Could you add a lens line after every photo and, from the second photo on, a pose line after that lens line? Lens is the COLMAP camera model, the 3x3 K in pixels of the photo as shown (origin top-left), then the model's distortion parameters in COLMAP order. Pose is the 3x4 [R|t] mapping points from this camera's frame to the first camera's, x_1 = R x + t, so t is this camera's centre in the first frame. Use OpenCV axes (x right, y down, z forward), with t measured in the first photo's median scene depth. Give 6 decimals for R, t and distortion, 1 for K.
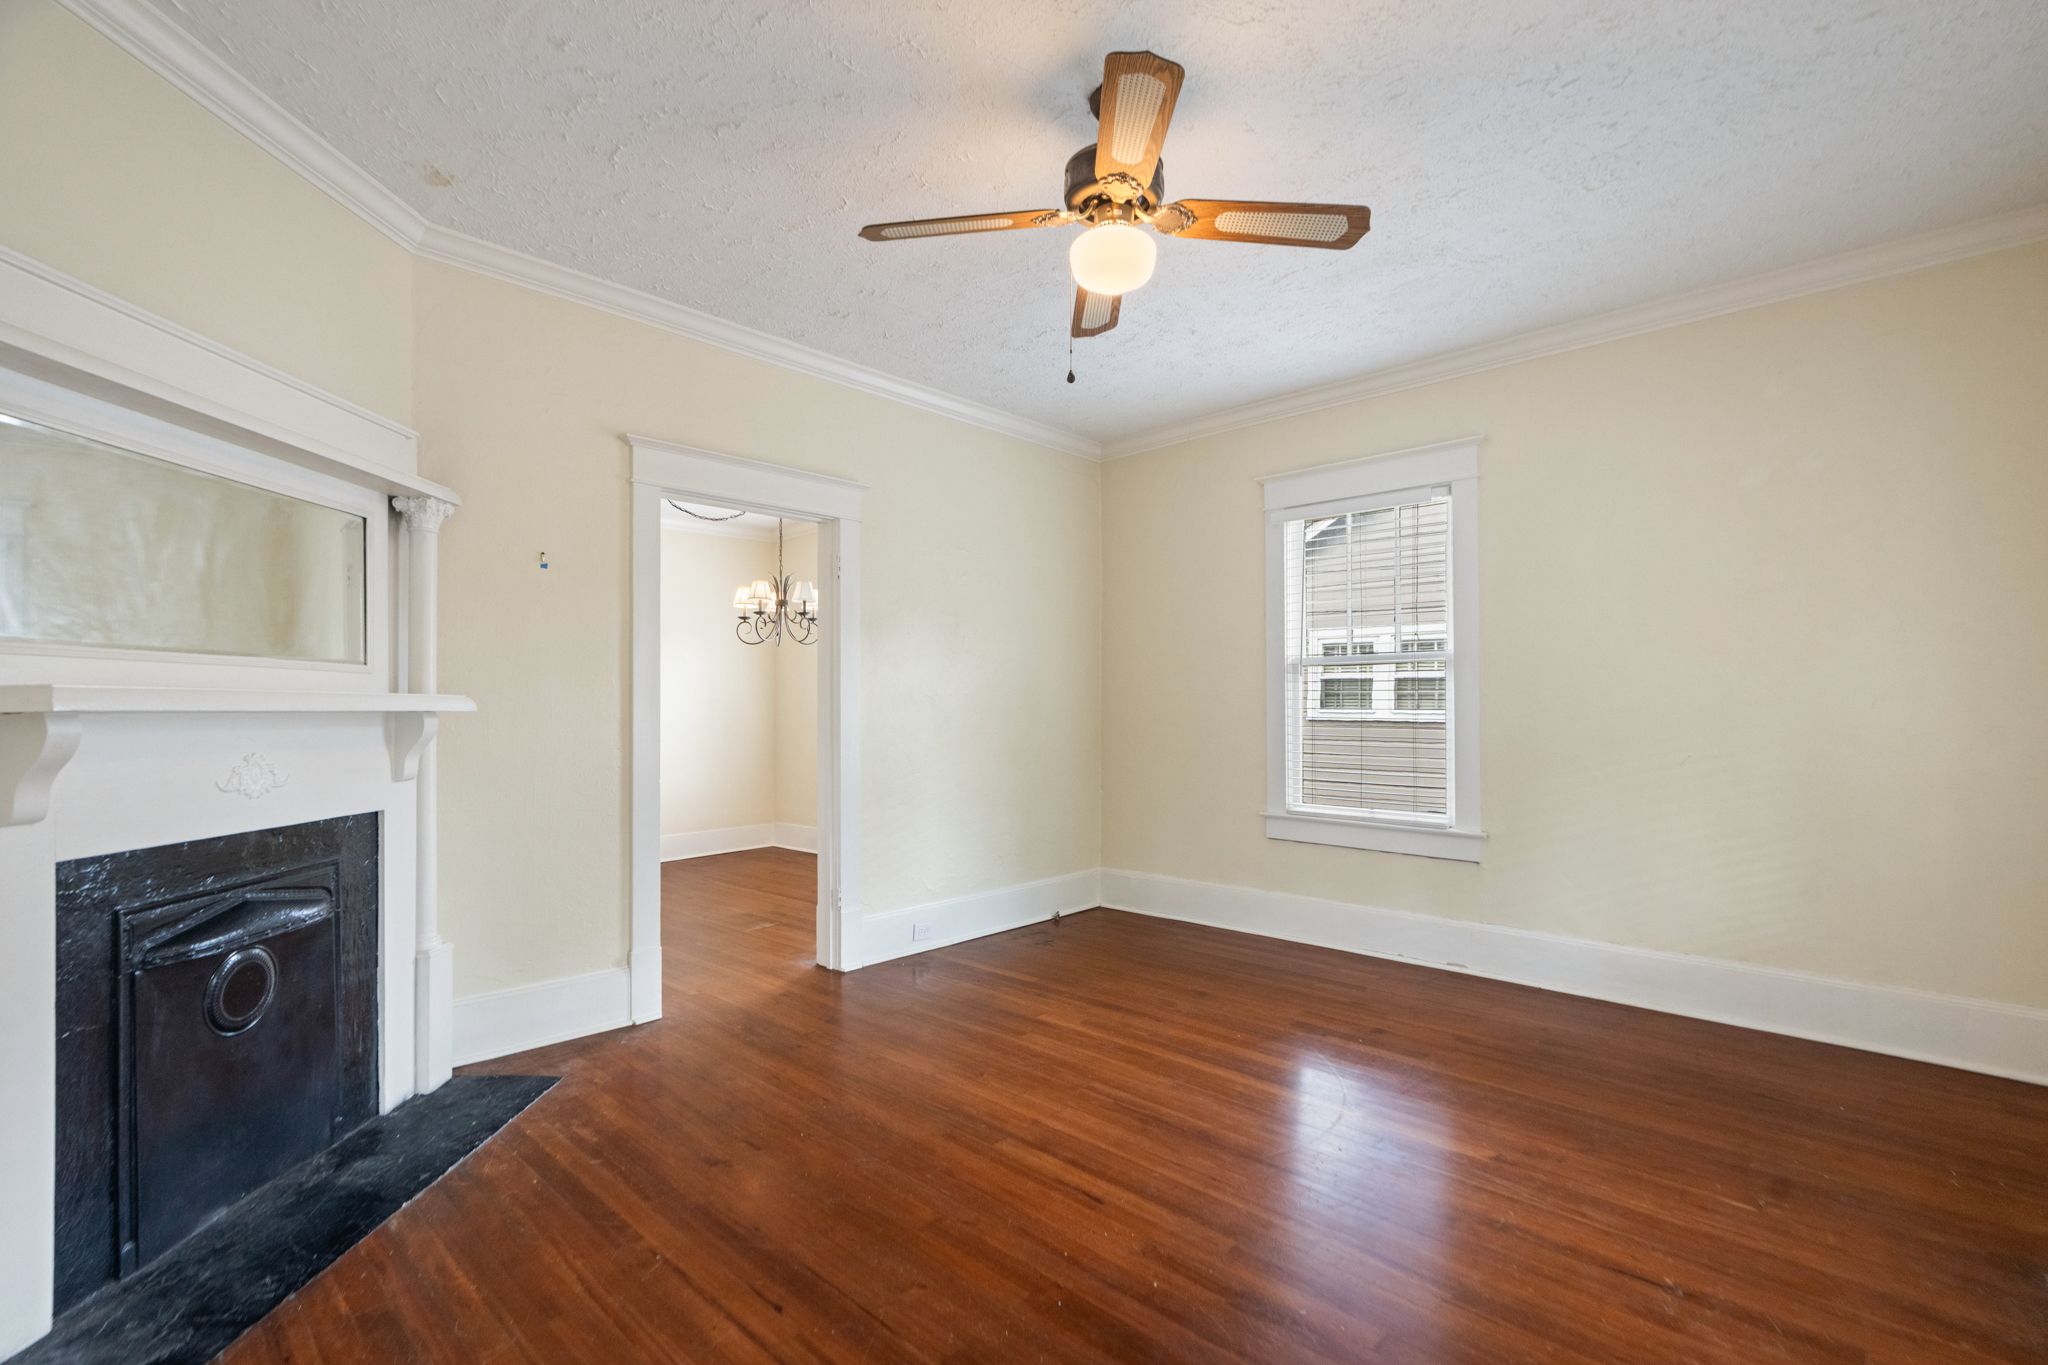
lens RADIAL K [[932.2, 0, 1024.5], [0, 932.2, 701.2], [0, 0, 1]] dist [-0.003136, 0.002242]
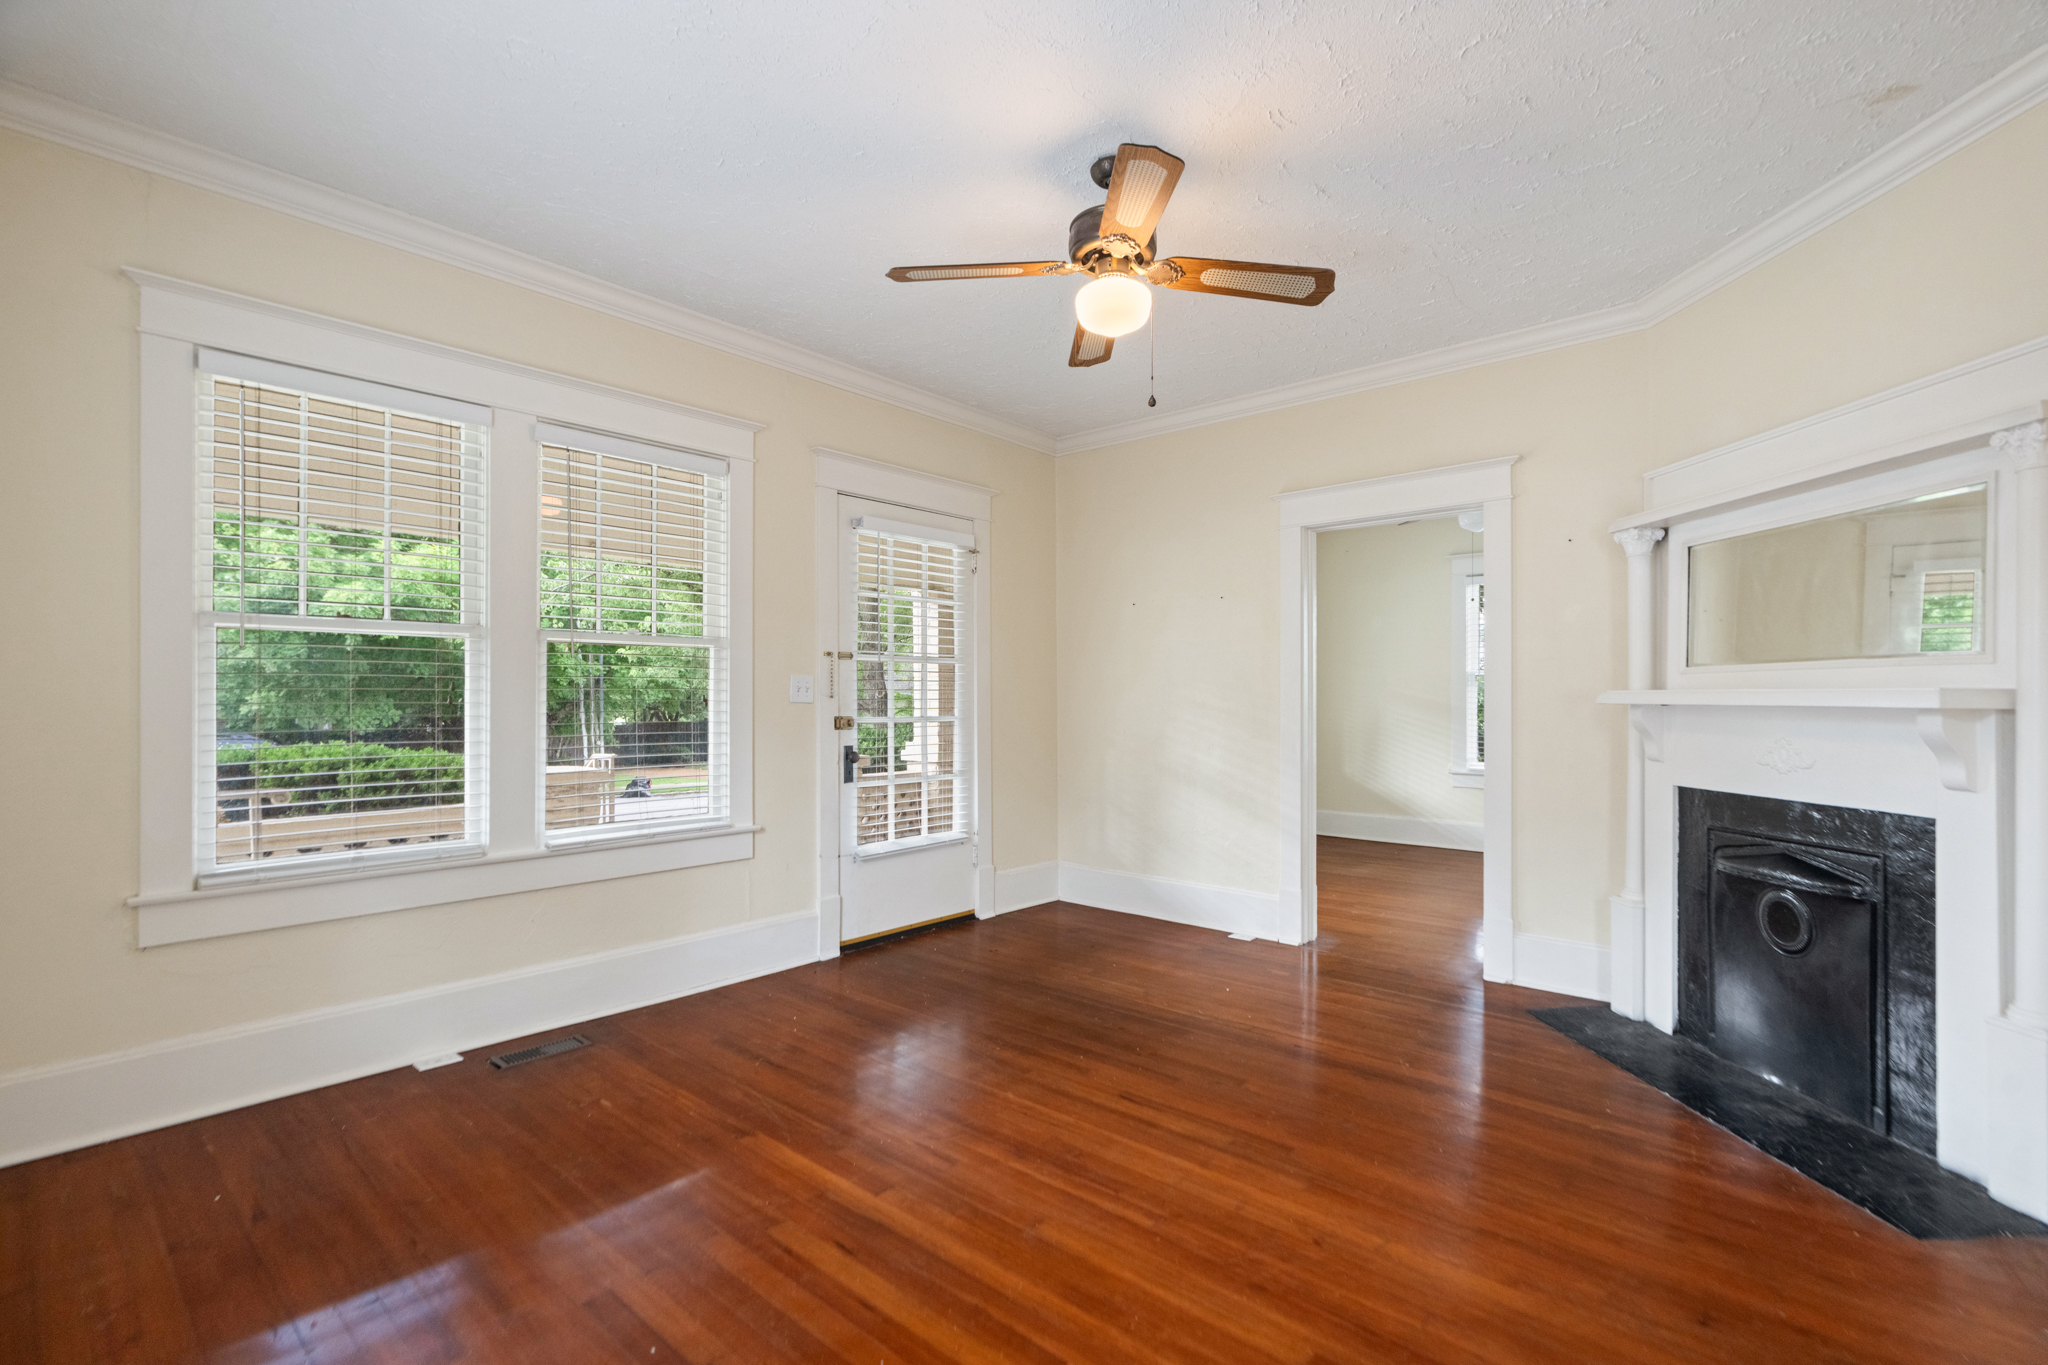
lens RADIAL K [[932.2, 0, 1032.1], [0, 932.2, 677.6], [0, 0, 1]] dist [-0.003136, 0.002242]
pose [[-0.998767, -0.002926, -0.049561, 0.219916], [-0.001757, 0.999720, -0.023613, 0.004535], [0.049617, -0.023497, -0.998492, 1.875127]]
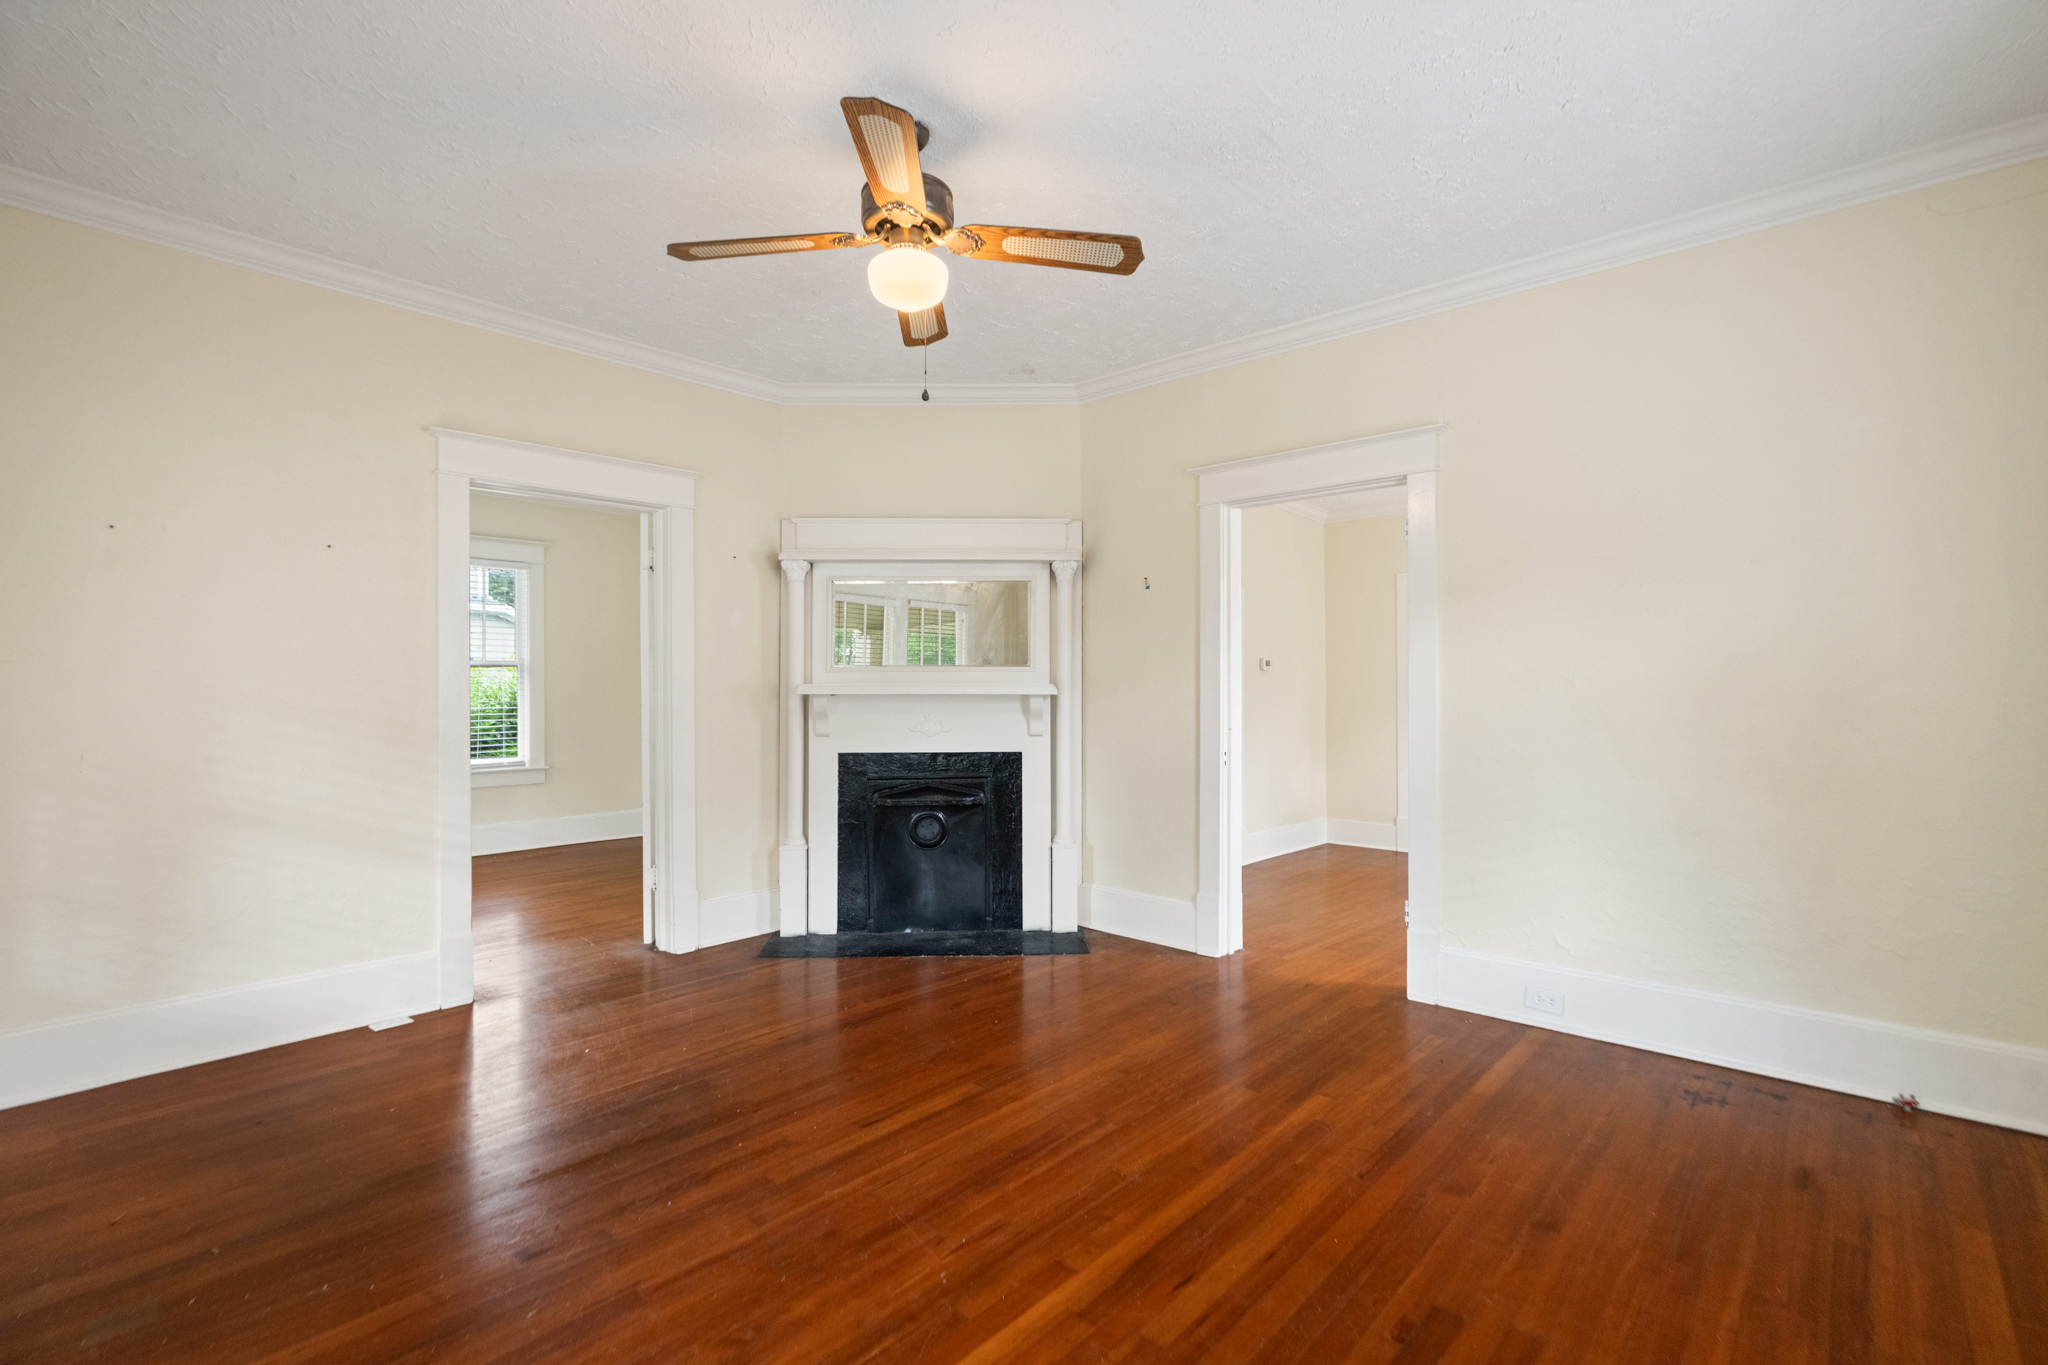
lens RADIAL K [[932.2, 0, 1031.6], [0, 932.2, 674.4], [0, 0, 1]] dist [-0.003136, 0.002242]
pose [[0.034311, -0.012907, -0.999328, 1.034550], [0.006797, 0.999896, -0.012681, -0.003102], [0.999388, -0.006358, 0.034395, 0.973002]]
